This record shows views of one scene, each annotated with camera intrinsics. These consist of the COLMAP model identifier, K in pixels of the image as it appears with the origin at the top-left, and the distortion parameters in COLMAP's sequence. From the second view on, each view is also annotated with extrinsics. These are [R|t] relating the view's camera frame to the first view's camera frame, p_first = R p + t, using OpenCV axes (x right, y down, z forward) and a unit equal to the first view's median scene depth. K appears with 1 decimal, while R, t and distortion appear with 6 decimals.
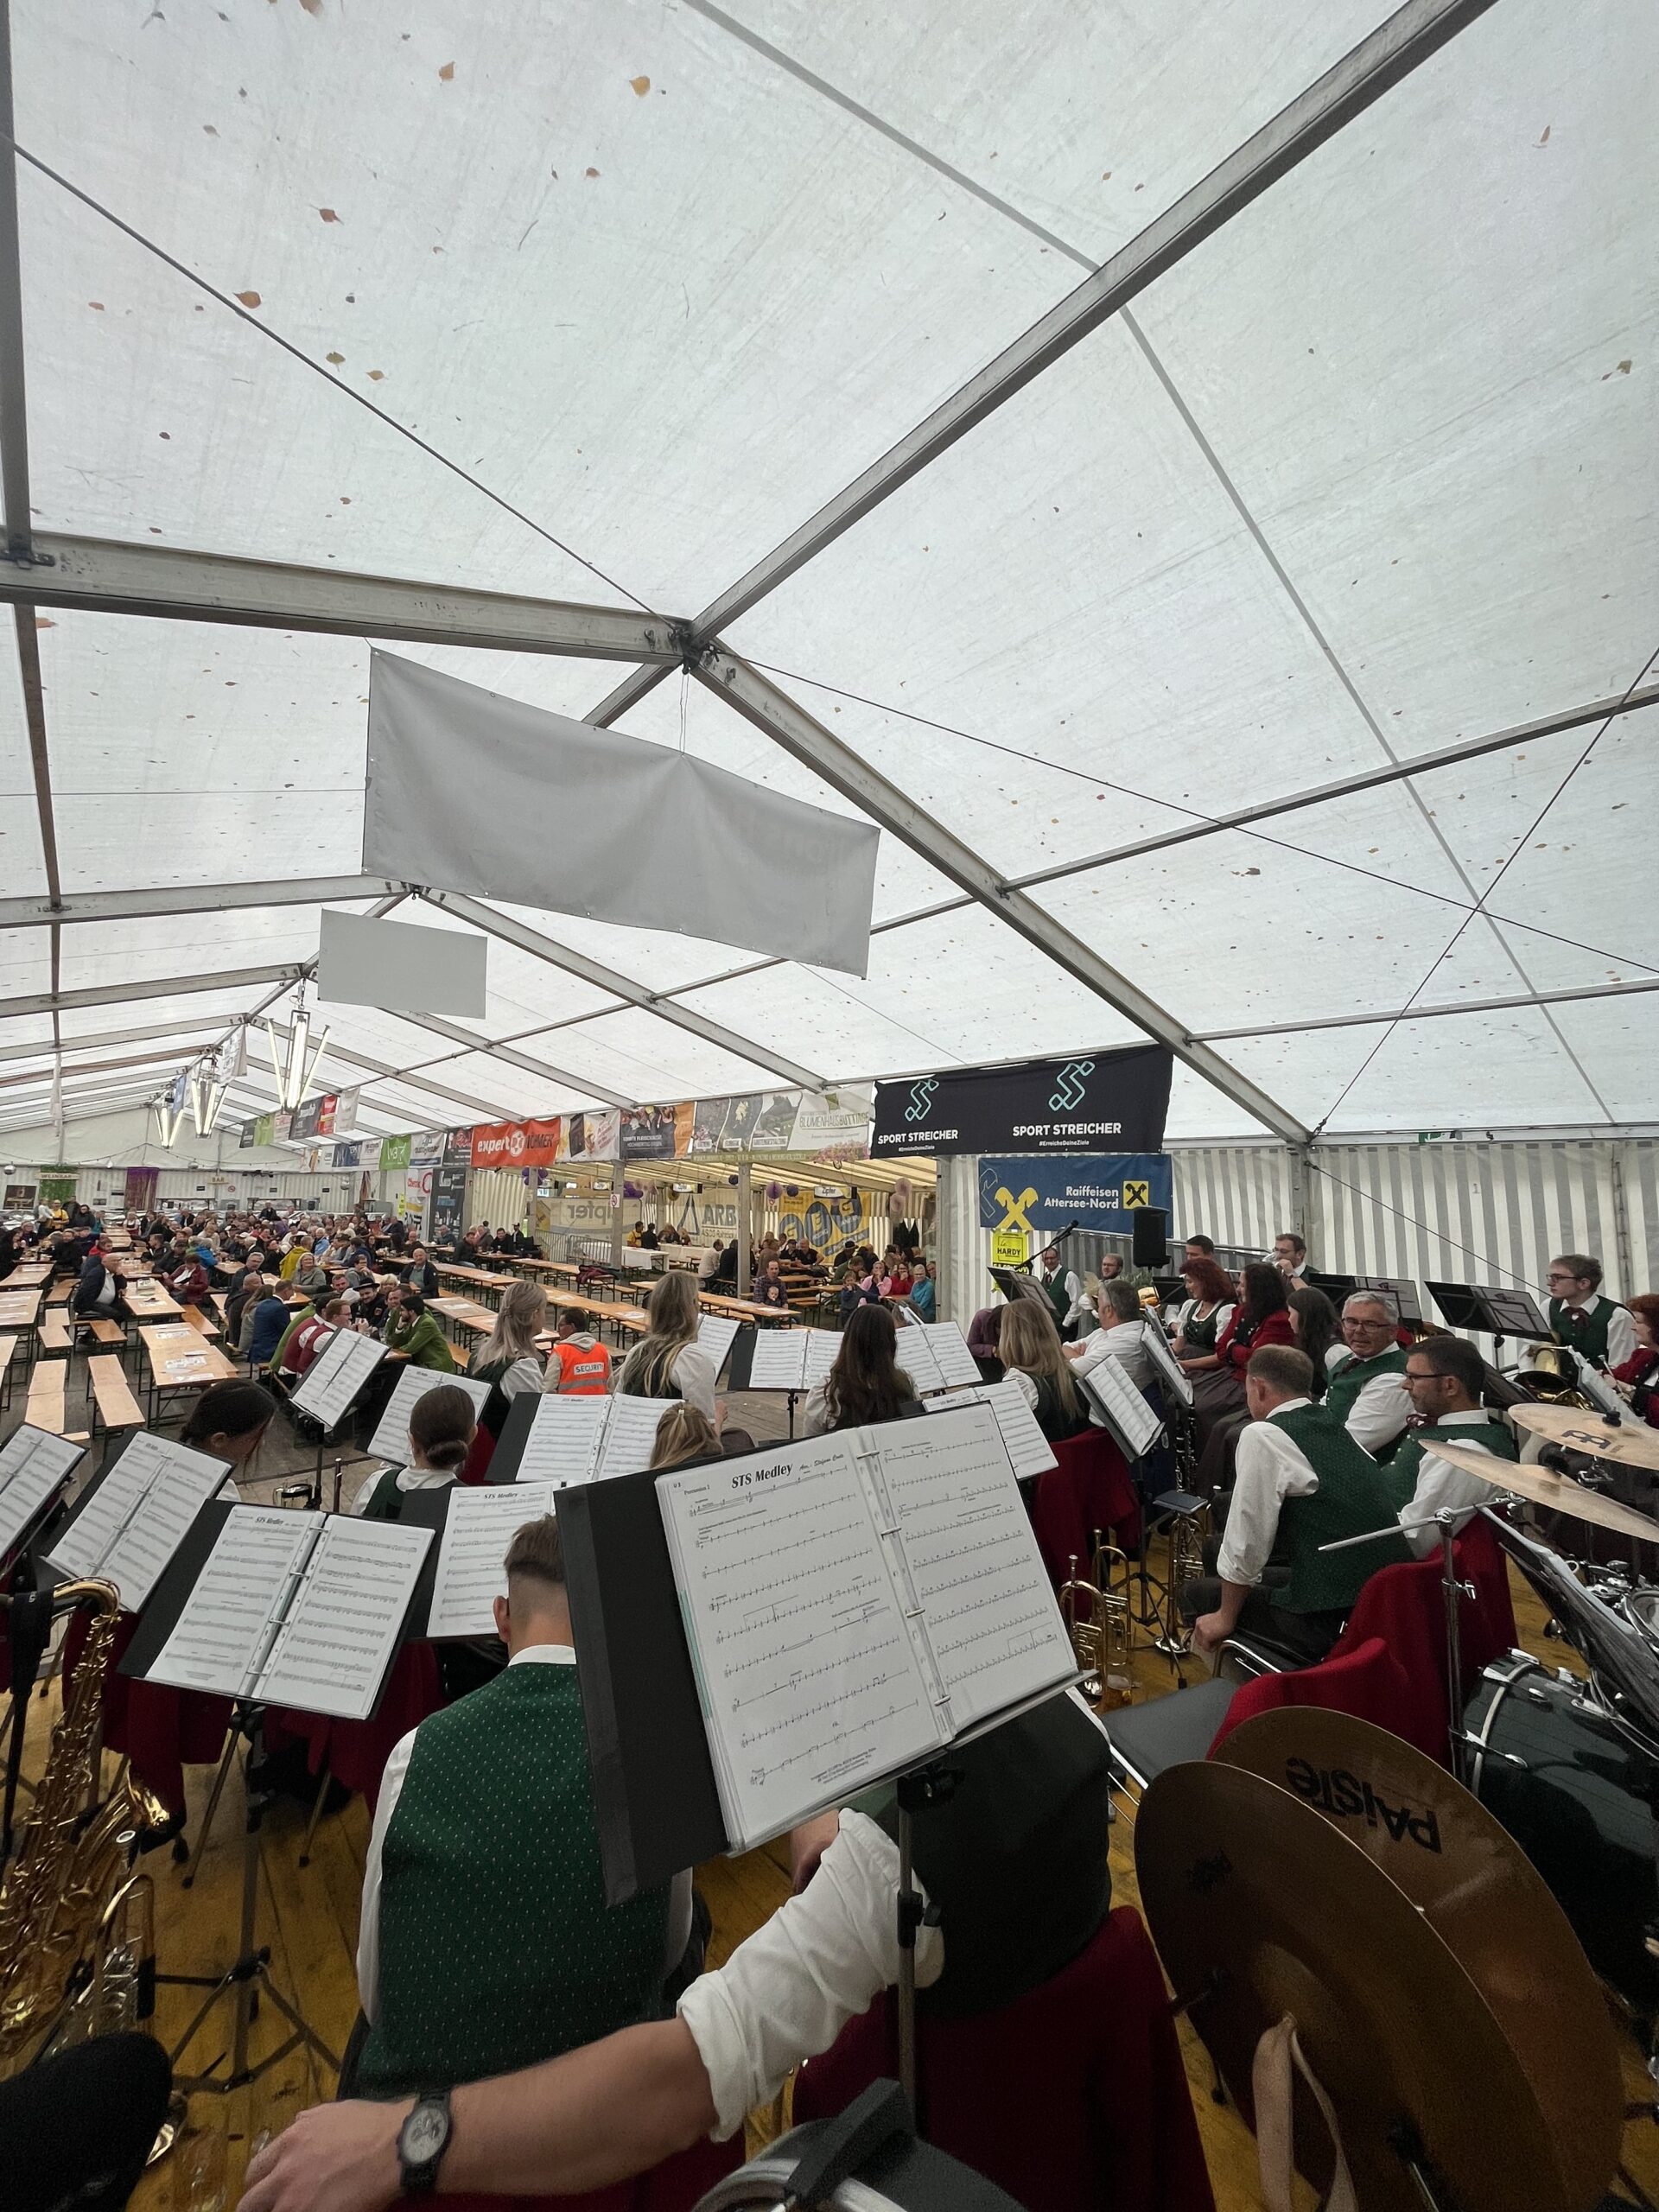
lens RADIAL K [[881.2, 0, 819.4], [0, 881.2, 1102.6], [0, 0, 1]] dist [-0.003244, -0.000140]
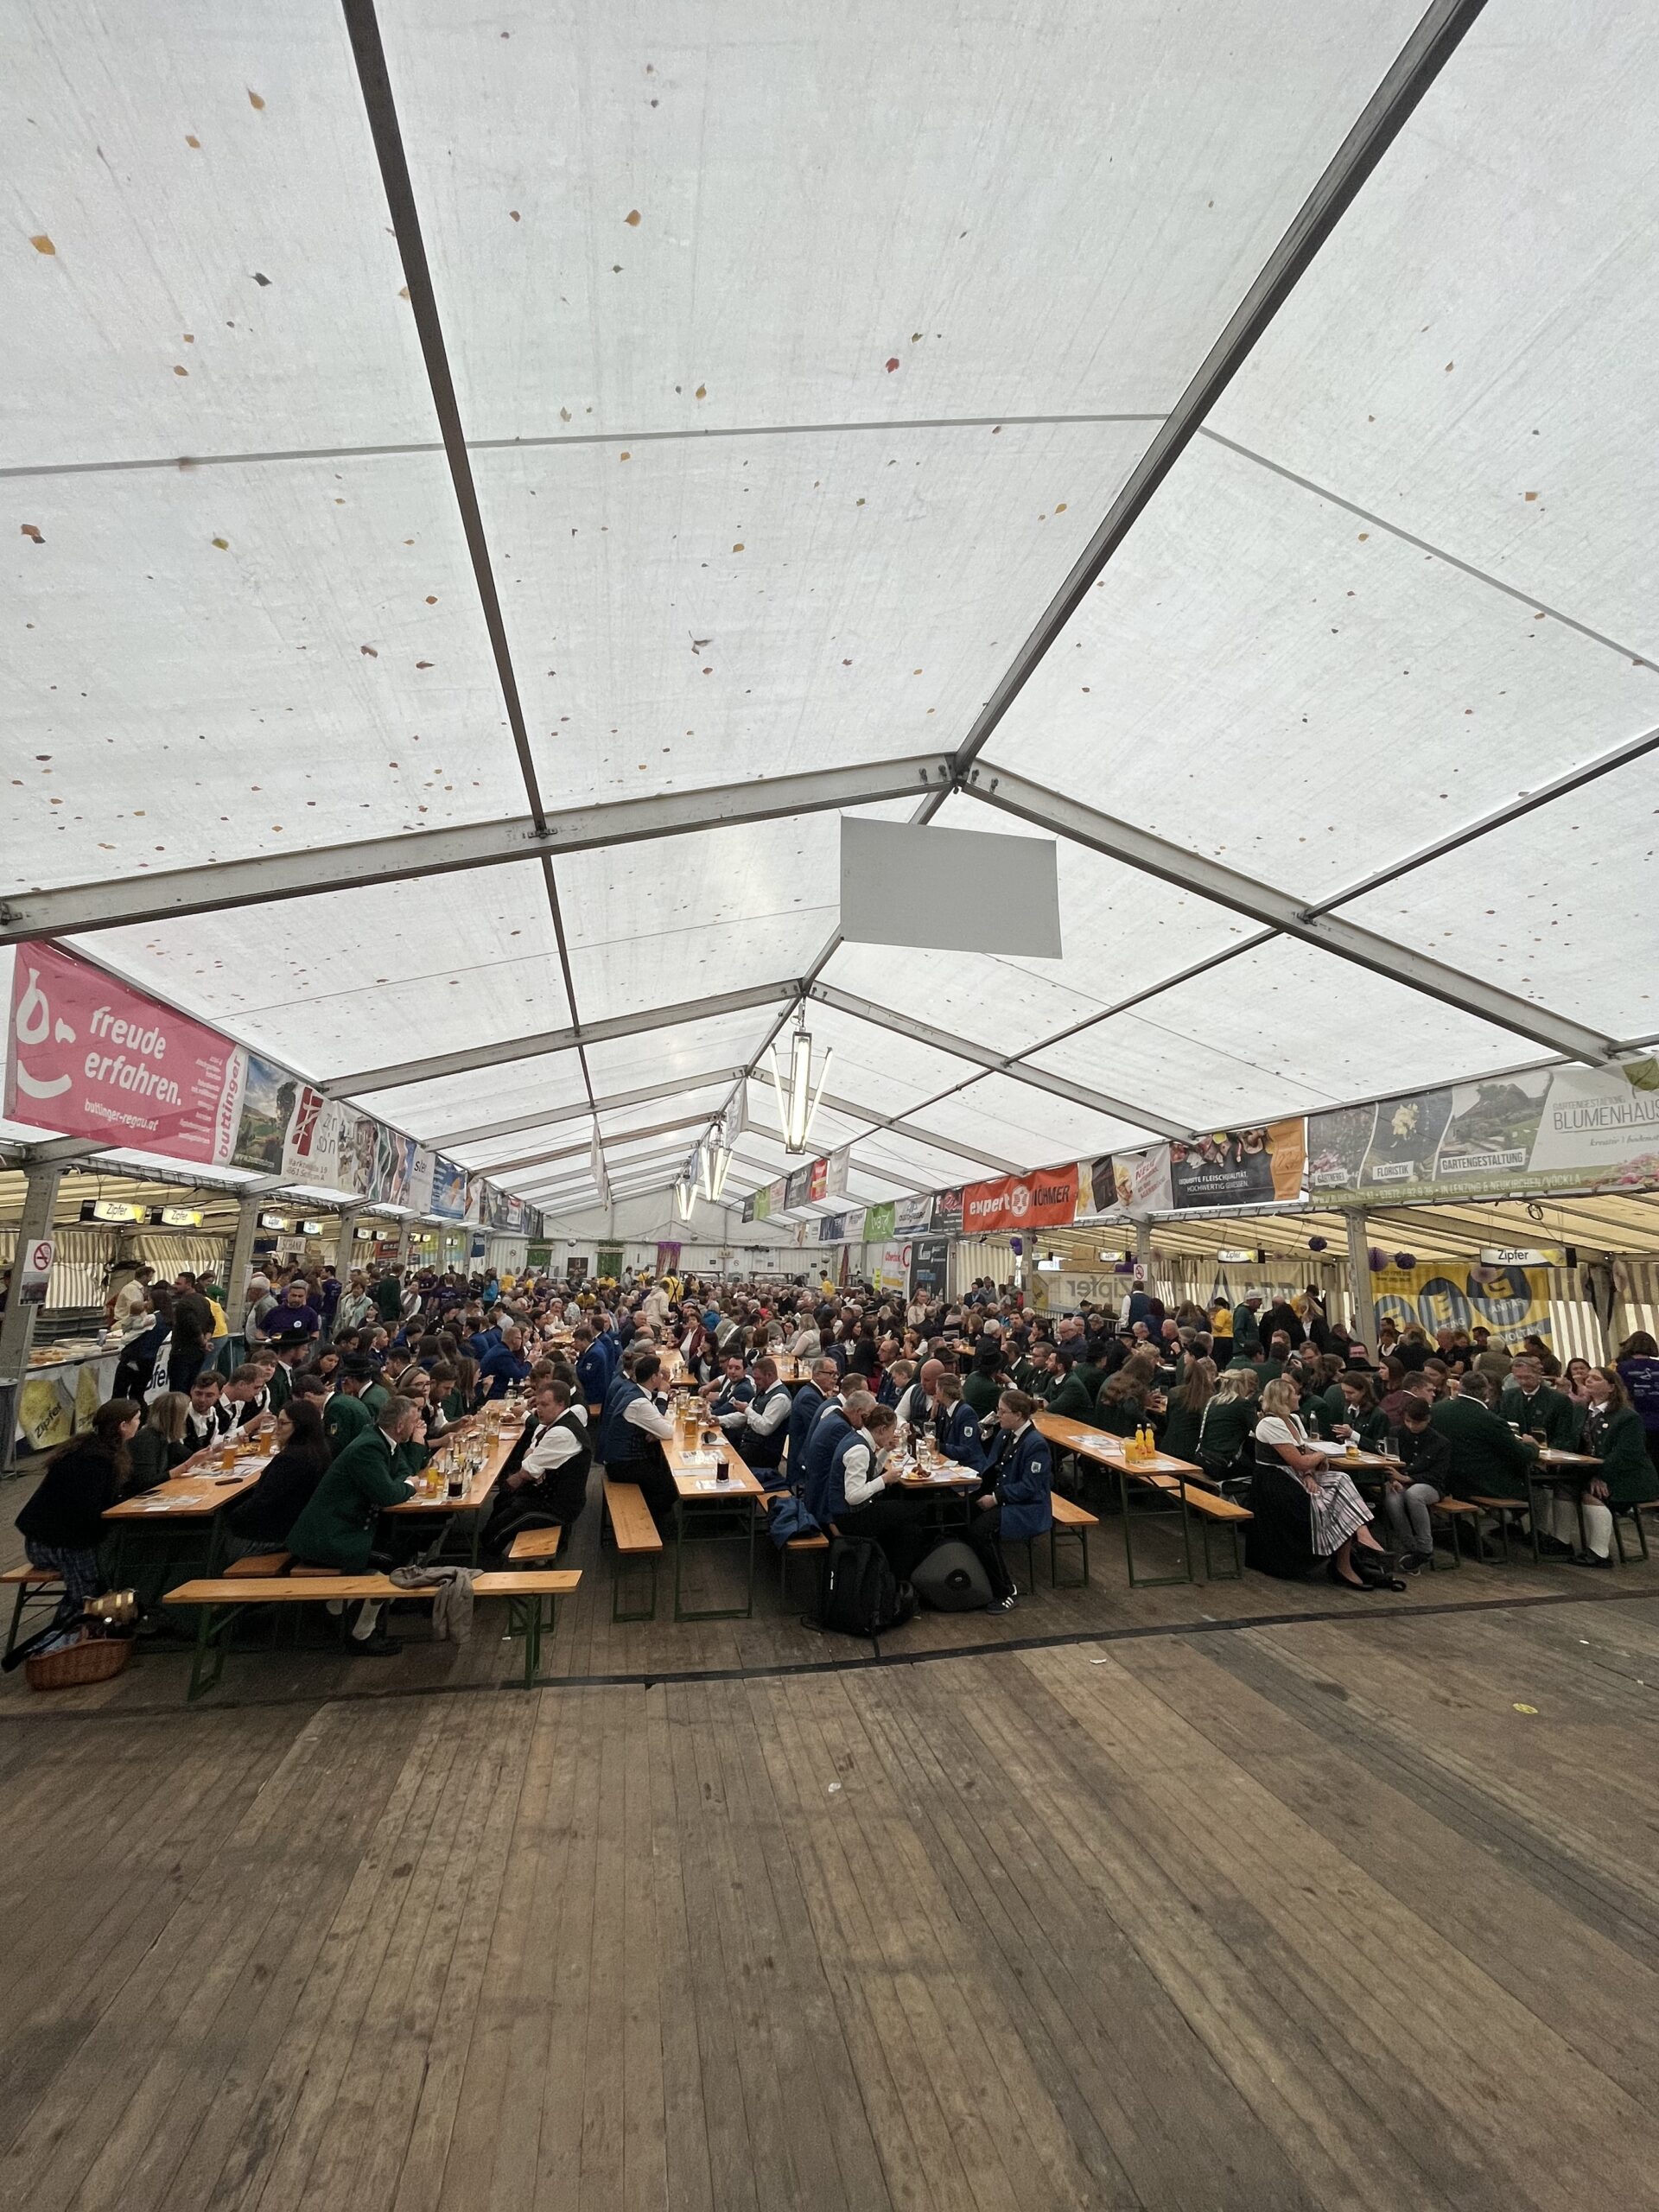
lens RADIAL K [[881.2, 0, 818.8], [0, 881.2, 1106.1], [0, 0, 1]] dist [-0.003244, -0.000140]
pose [[0.880625, -0.076619, -0.467578, -0.269133], [0.033591, 0.994451, -0.099690, 0.081127], [0.472622, 0.072083, 0.878313, 0.388526]]
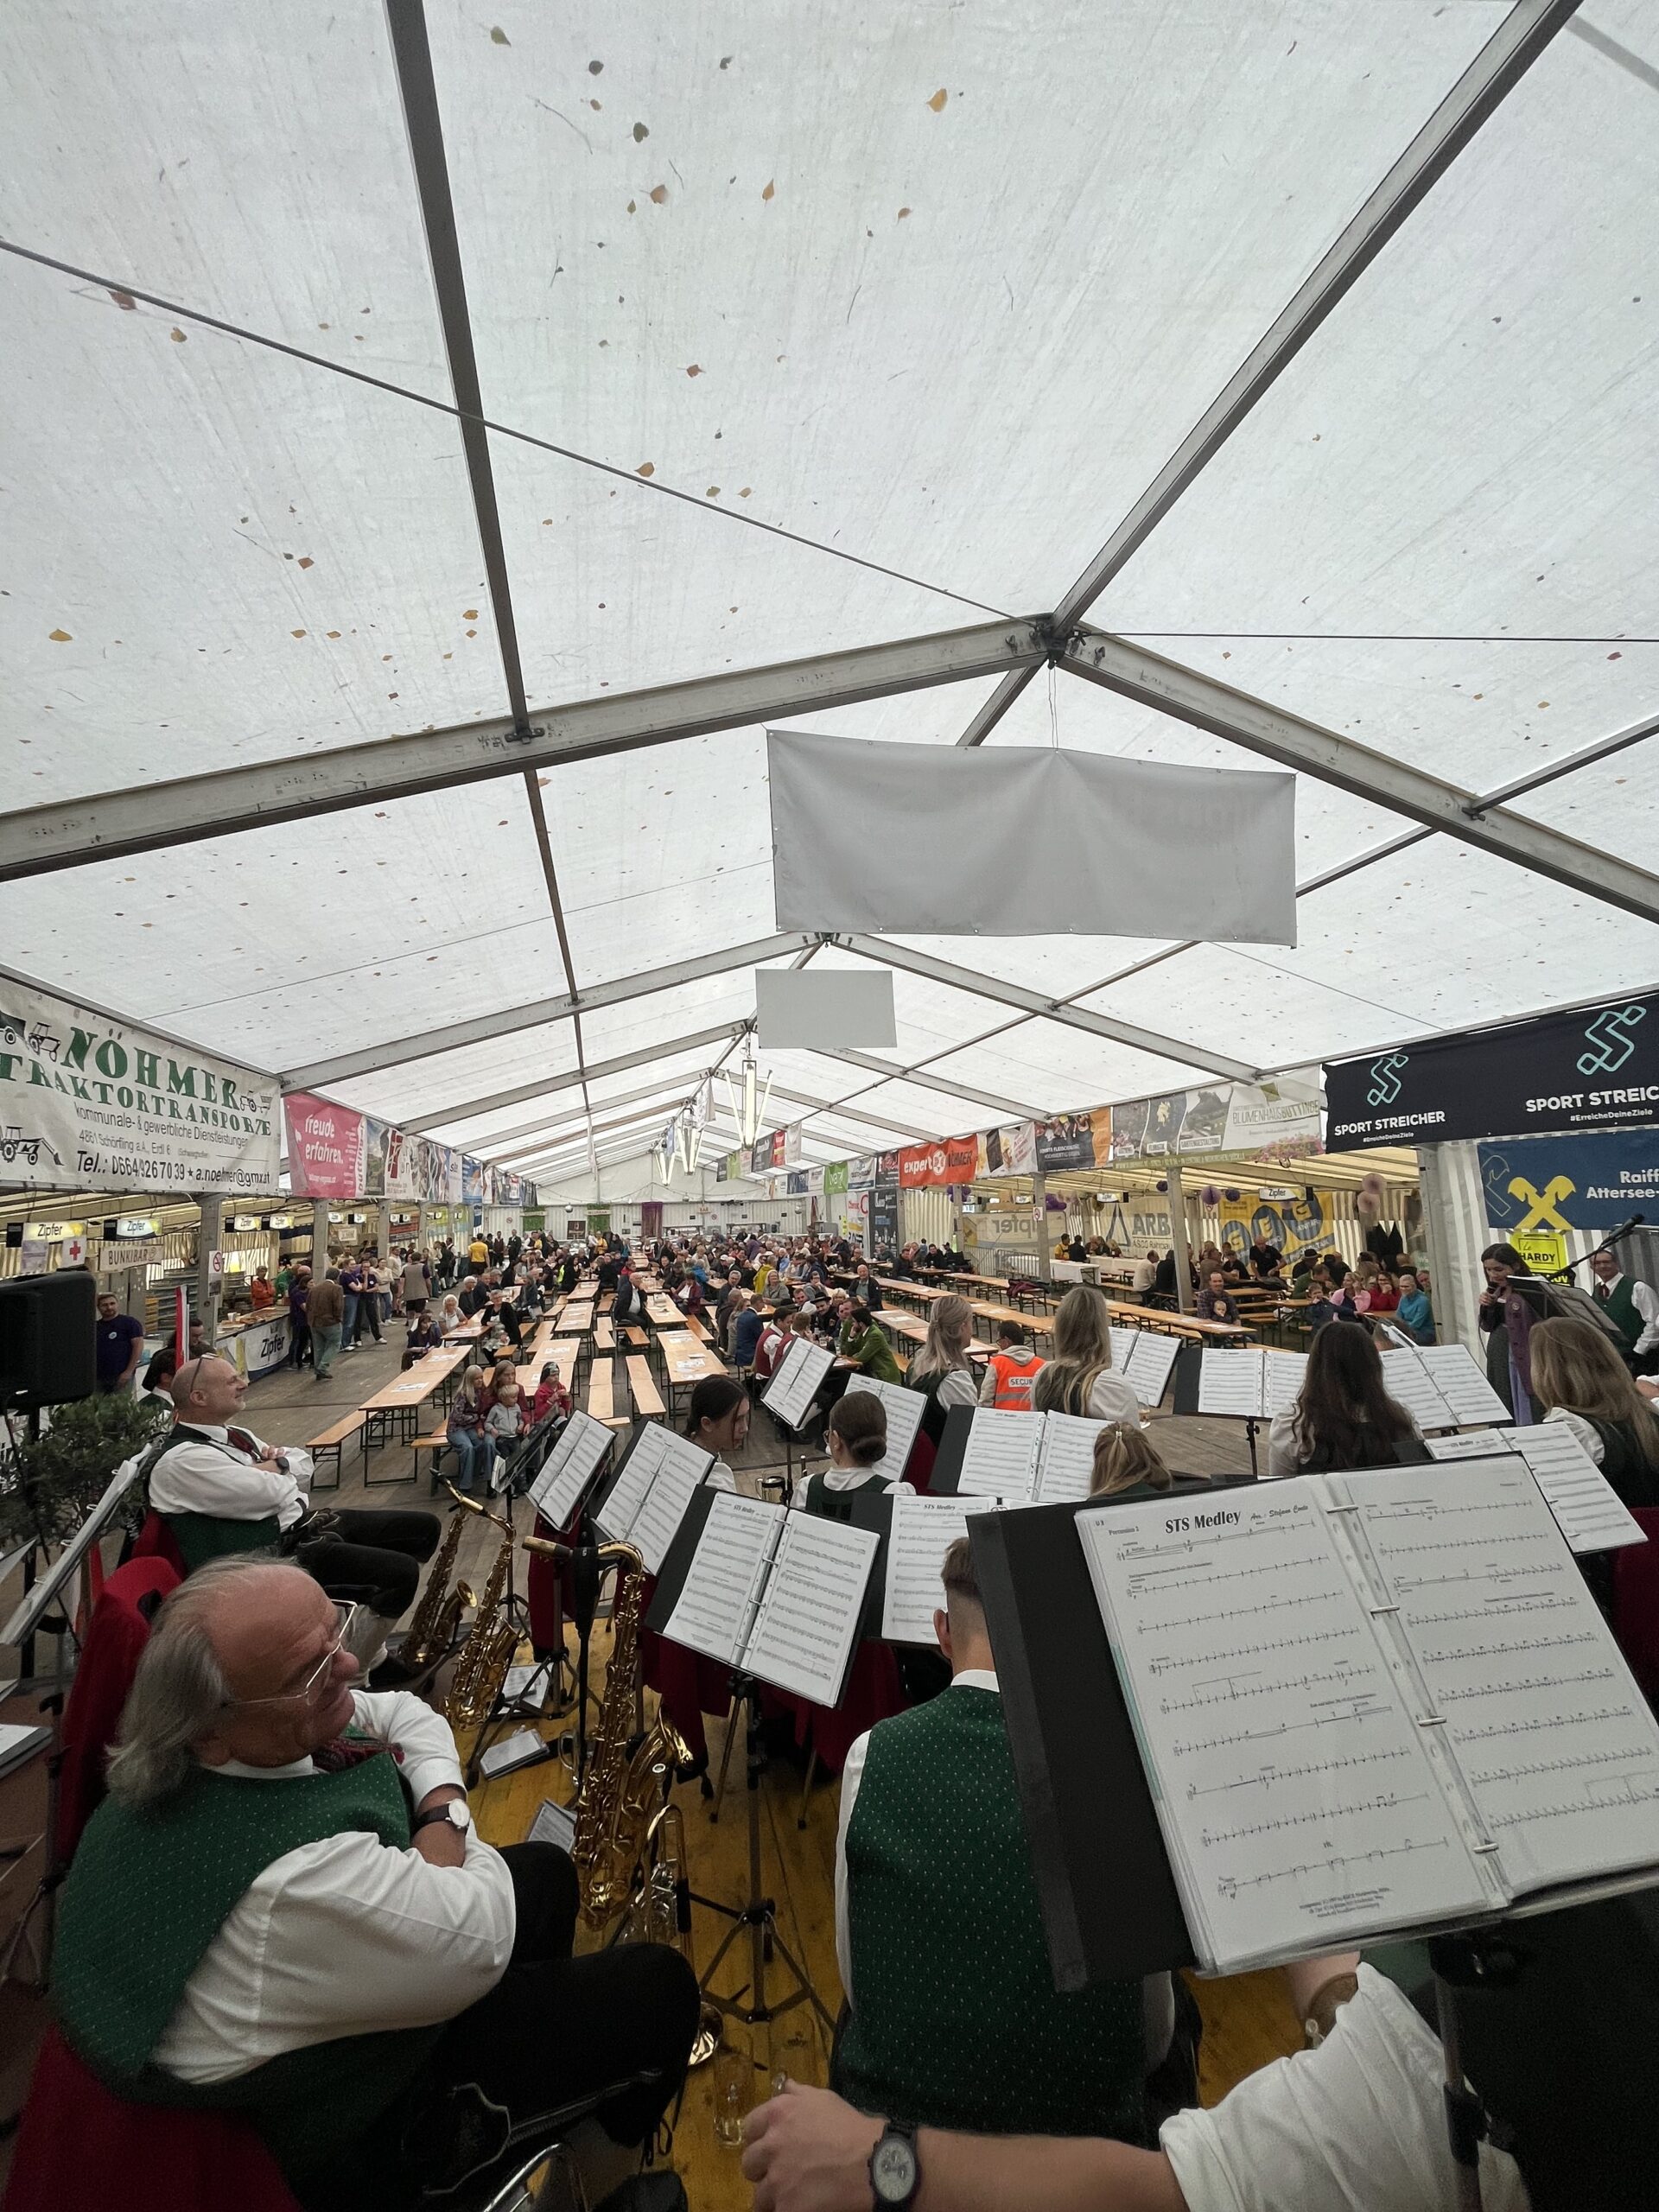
lens RADIAL K [[881.2, 0, 826.5], [0, 881.2, 1101.0], [0, 0, 1]] dist [-0.003244, -0.000140]
pose [[0.894291, -0.096160, -0.437032, 0.002494], [0.088880, 0.995350, -0.037134, 0.001452], [0.438571, -0.005635, 0.898679, 0.007559]]
